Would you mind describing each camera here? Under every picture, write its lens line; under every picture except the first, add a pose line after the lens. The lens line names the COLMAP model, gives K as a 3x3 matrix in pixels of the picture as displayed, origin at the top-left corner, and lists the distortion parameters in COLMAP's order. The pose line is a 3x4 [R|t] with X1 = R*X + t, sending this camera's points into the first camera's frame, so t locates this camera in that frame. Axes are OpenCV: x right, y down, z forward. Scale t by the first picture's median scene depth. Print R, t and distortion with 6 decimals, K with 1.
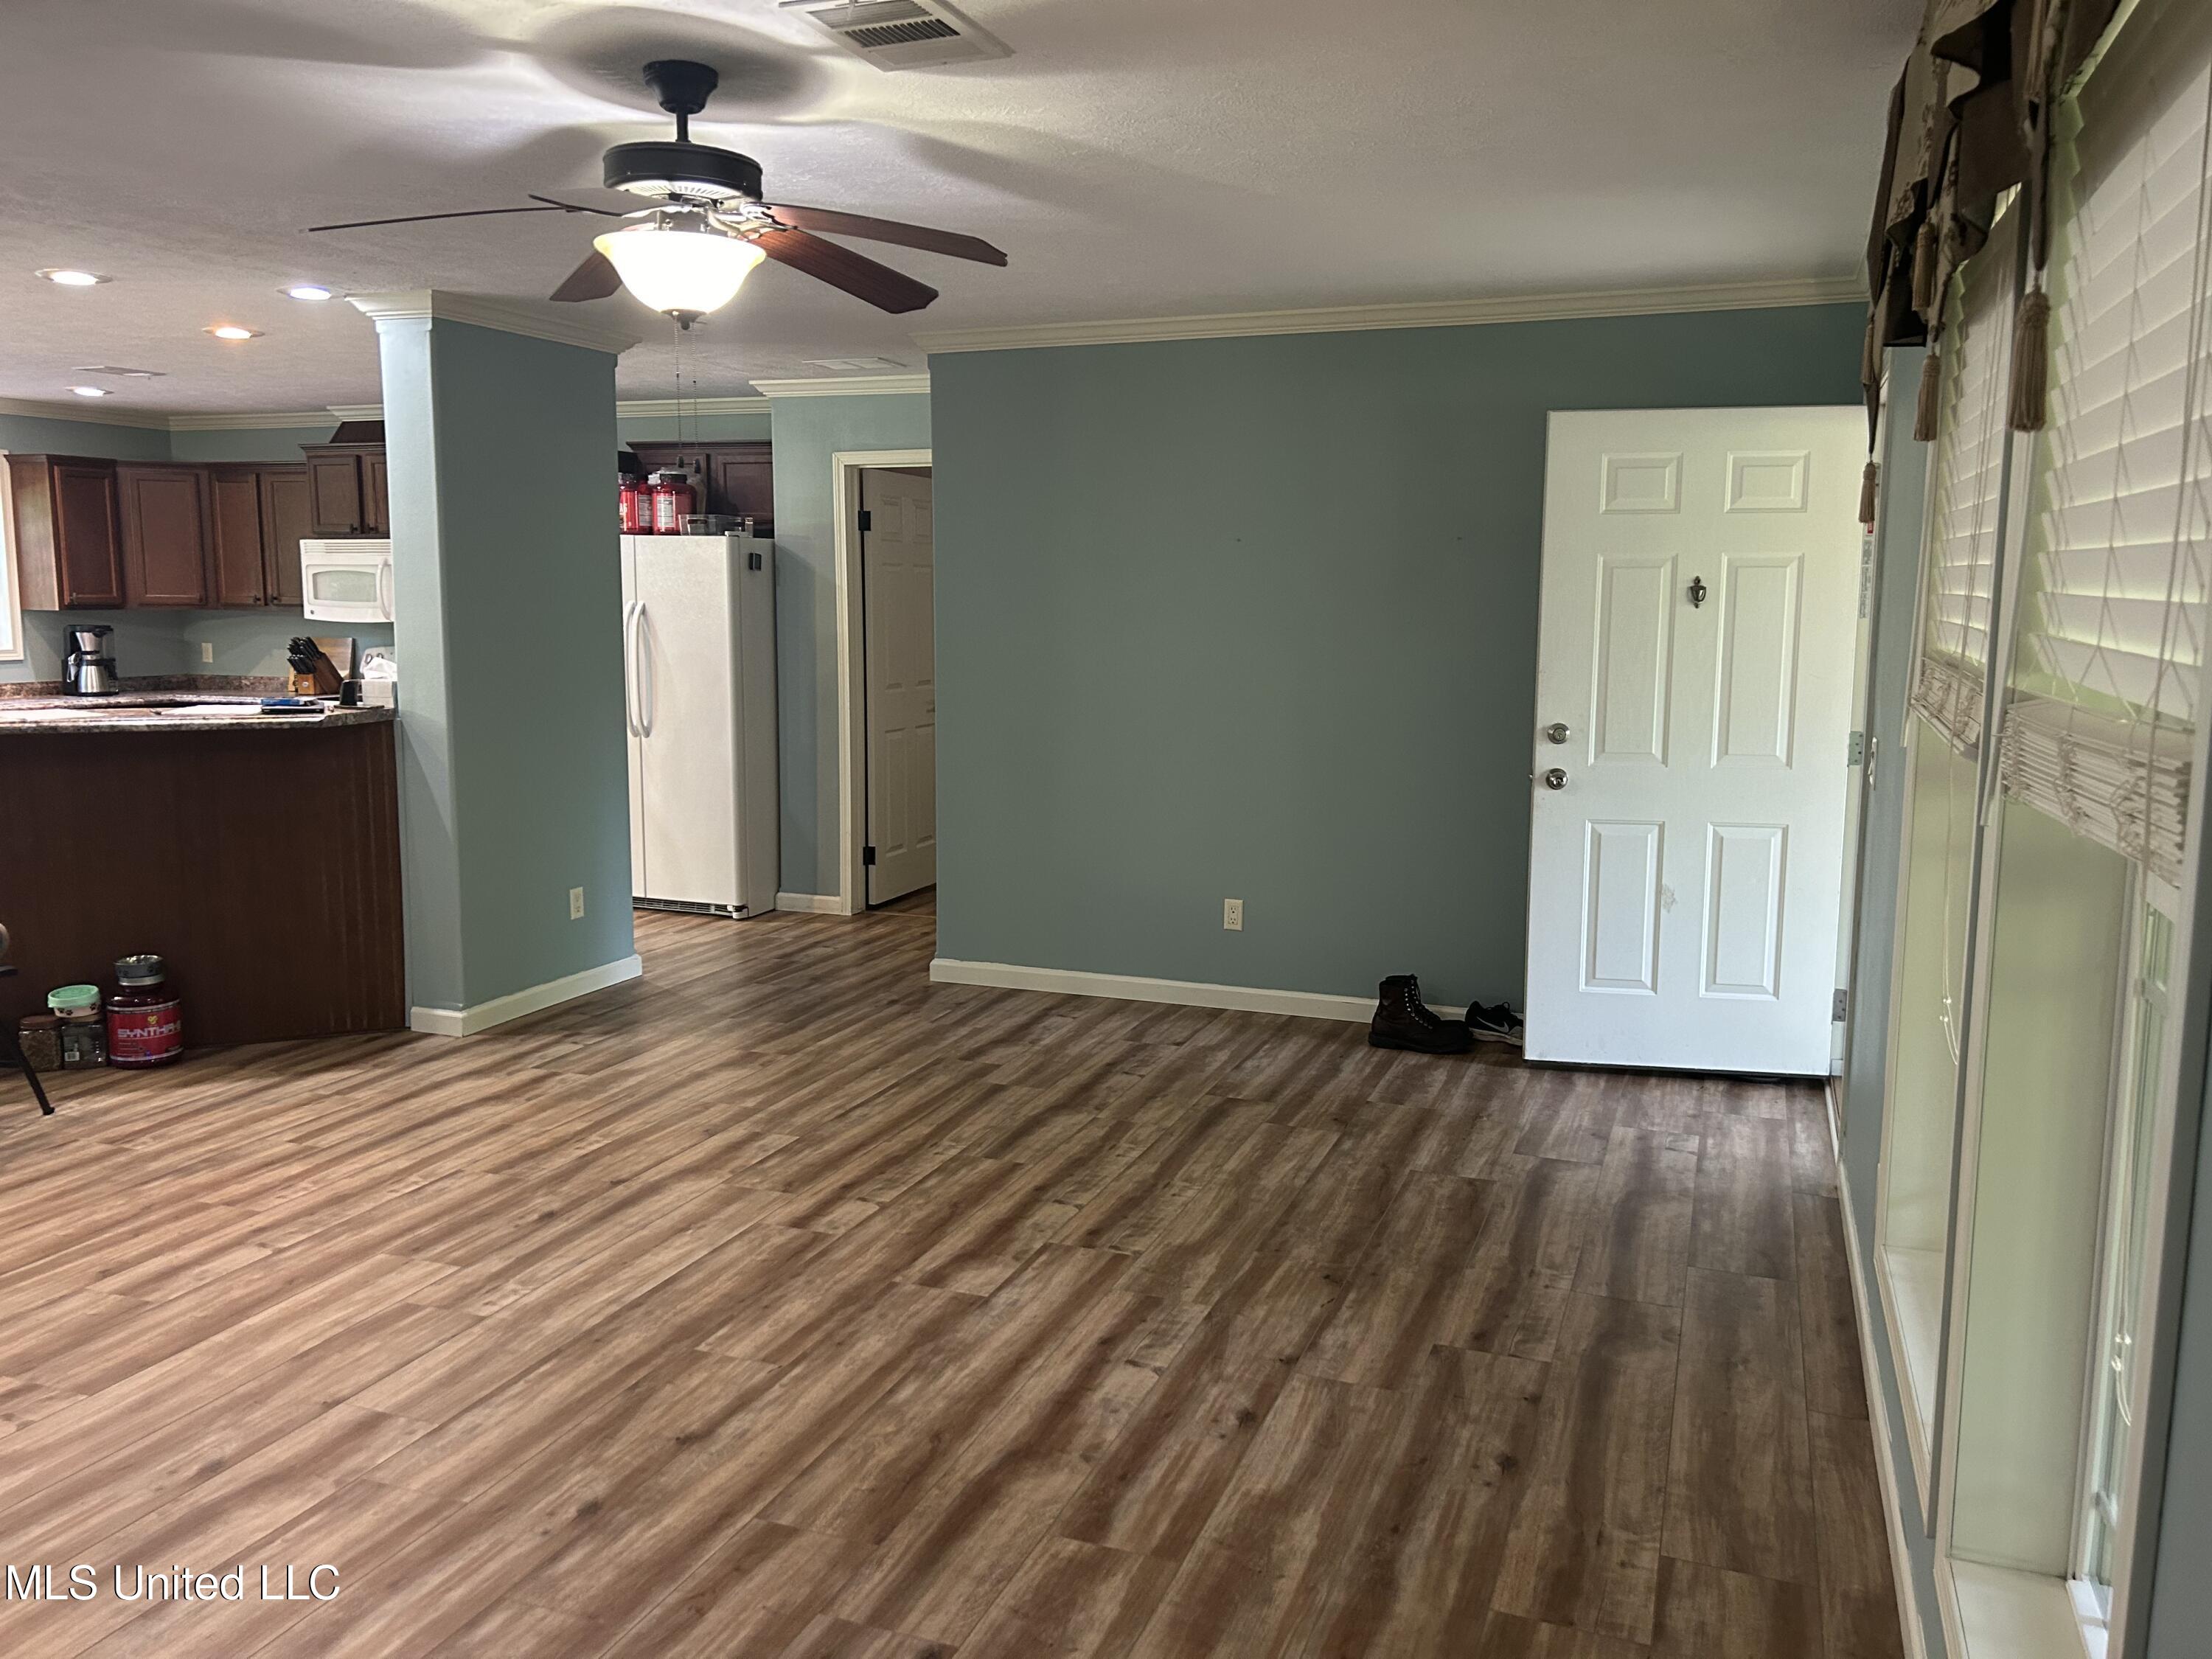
lens RADIAL K [[1675.4, 0, 1106.0], [0, 1675.4, 829.5], [0, 0, 1]] dist [0.050890, -0.055022]
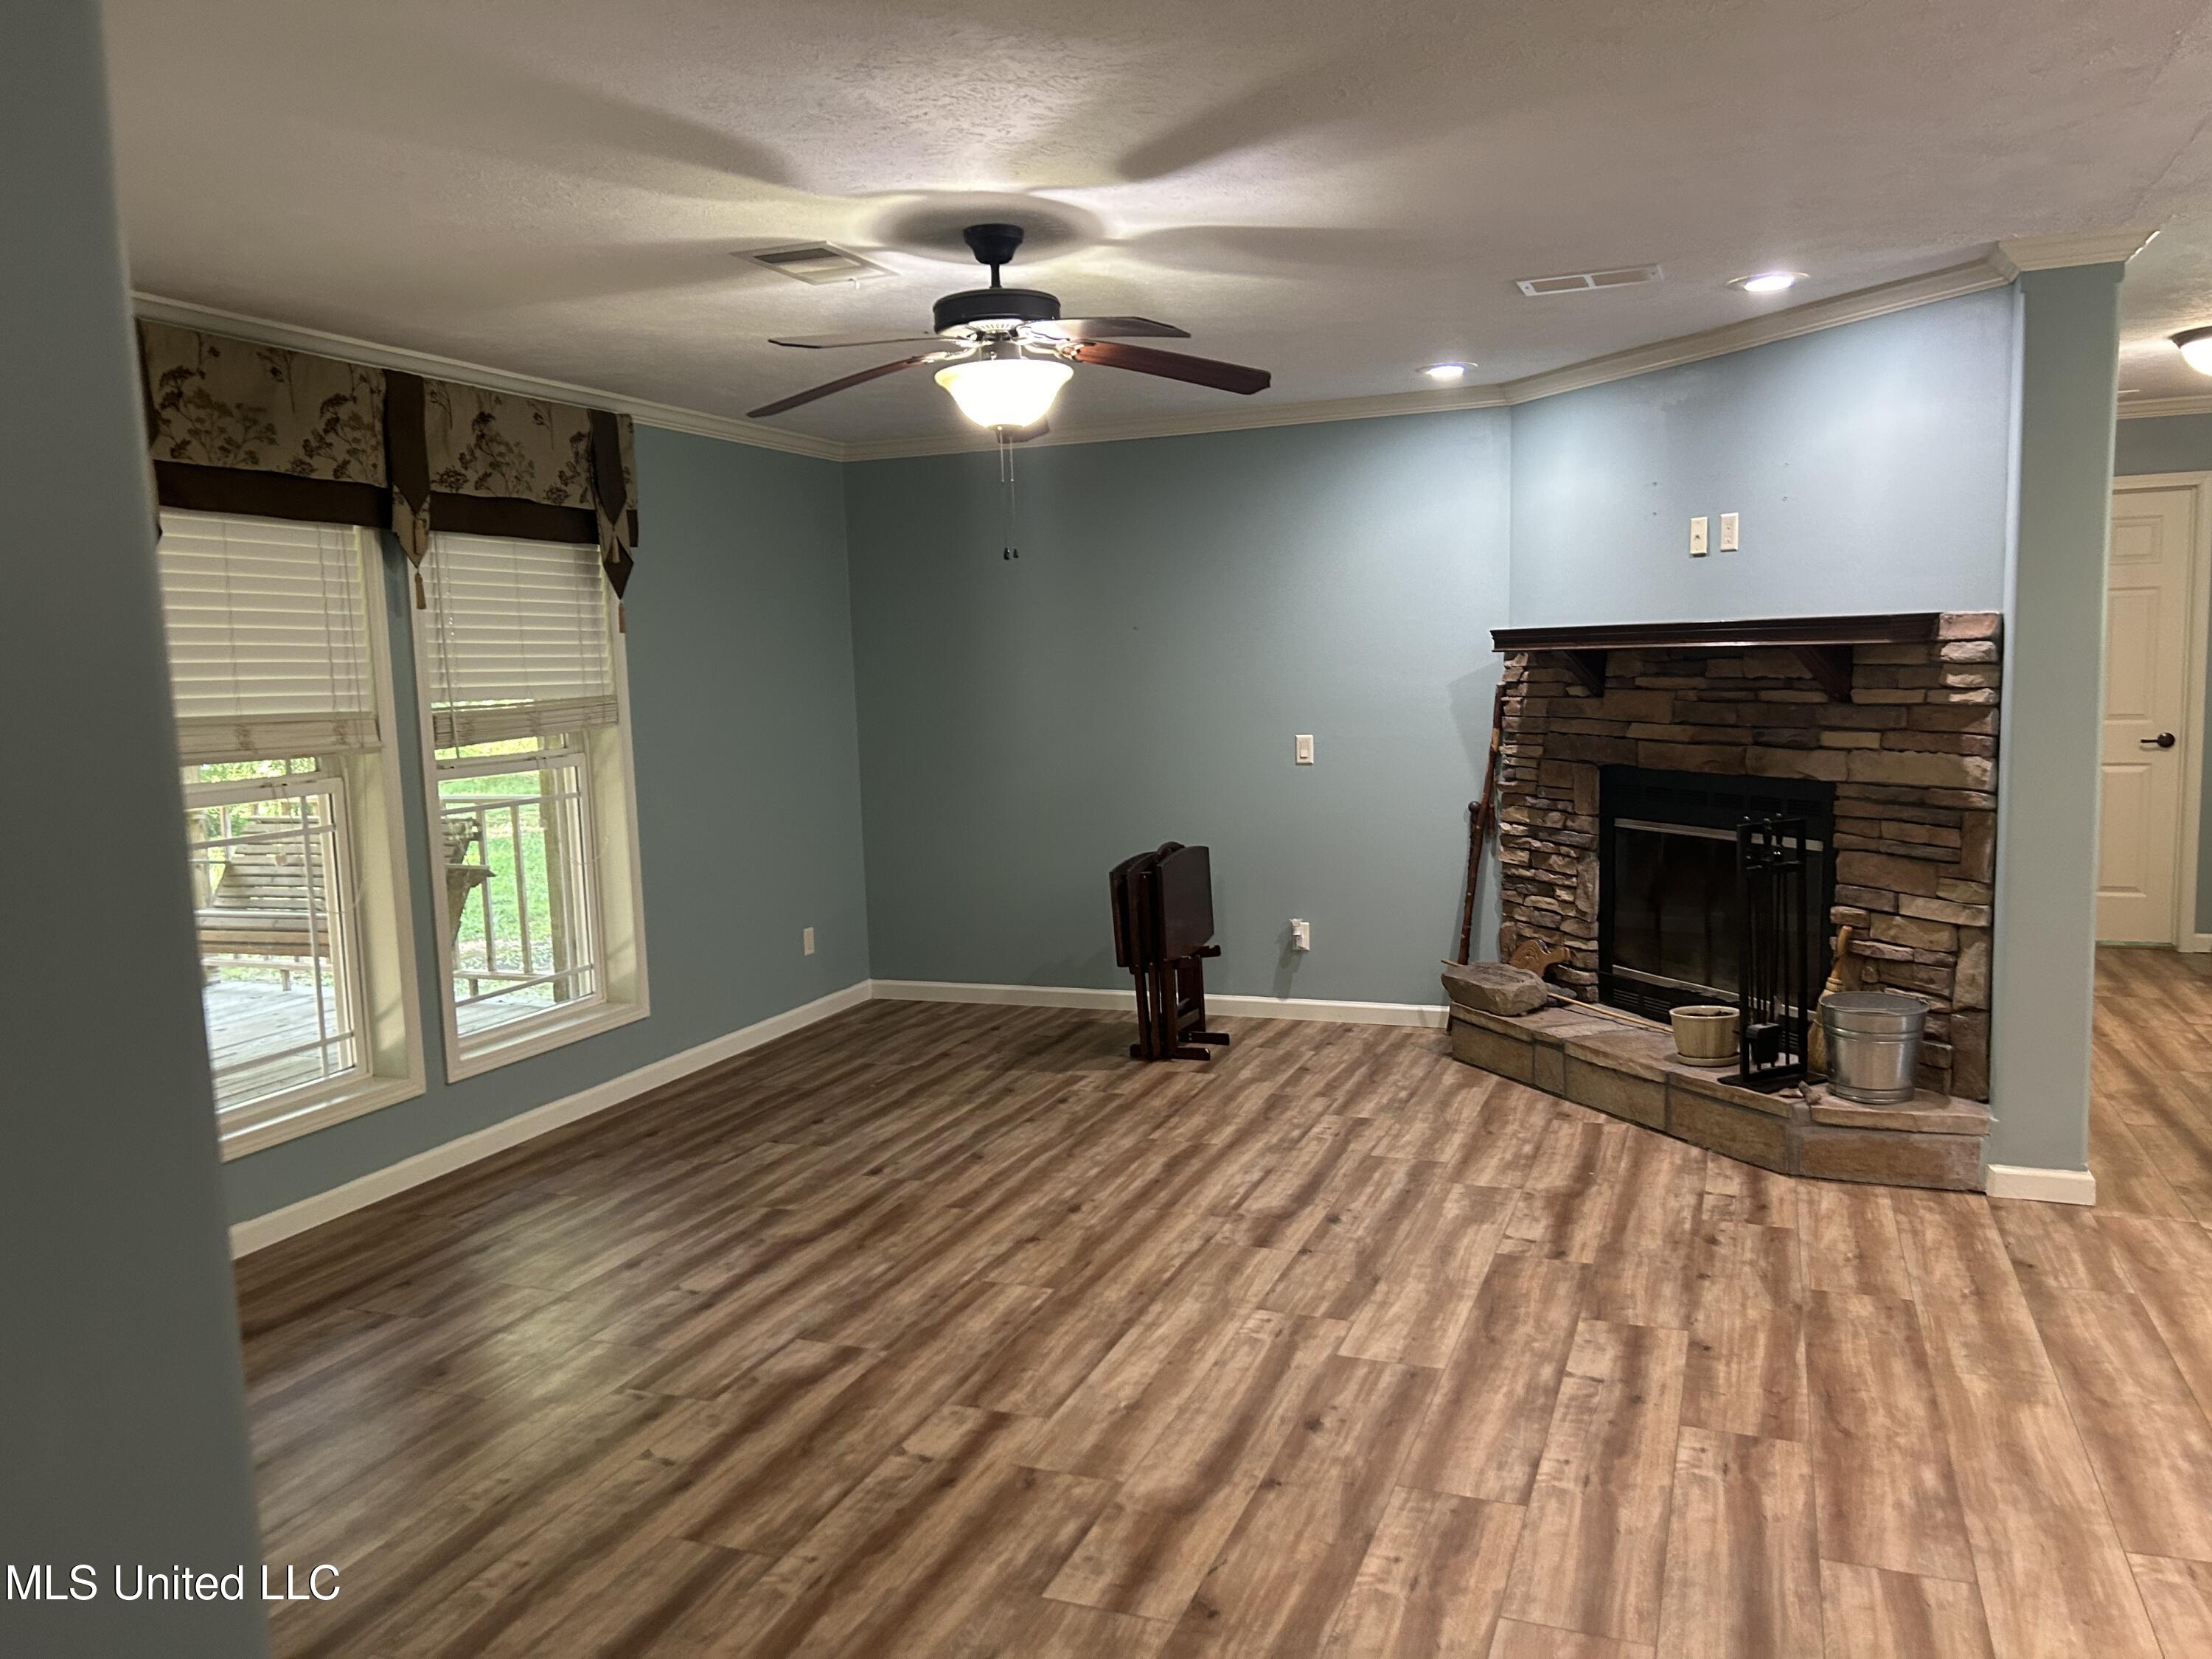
lens RADIAL K [[1675.4, 0, 1106.0], [0, 1675.4, 829.5], [0, 0, 1]] dist [0.050890, -0.055022]
pose [[-0.999596, 0.026922, 0.009101, -0.264198], [0.028332, 0.969123, 0.244944, -0.263436], [-0.002226, 0.245103, -0.969494, 1.829444]]
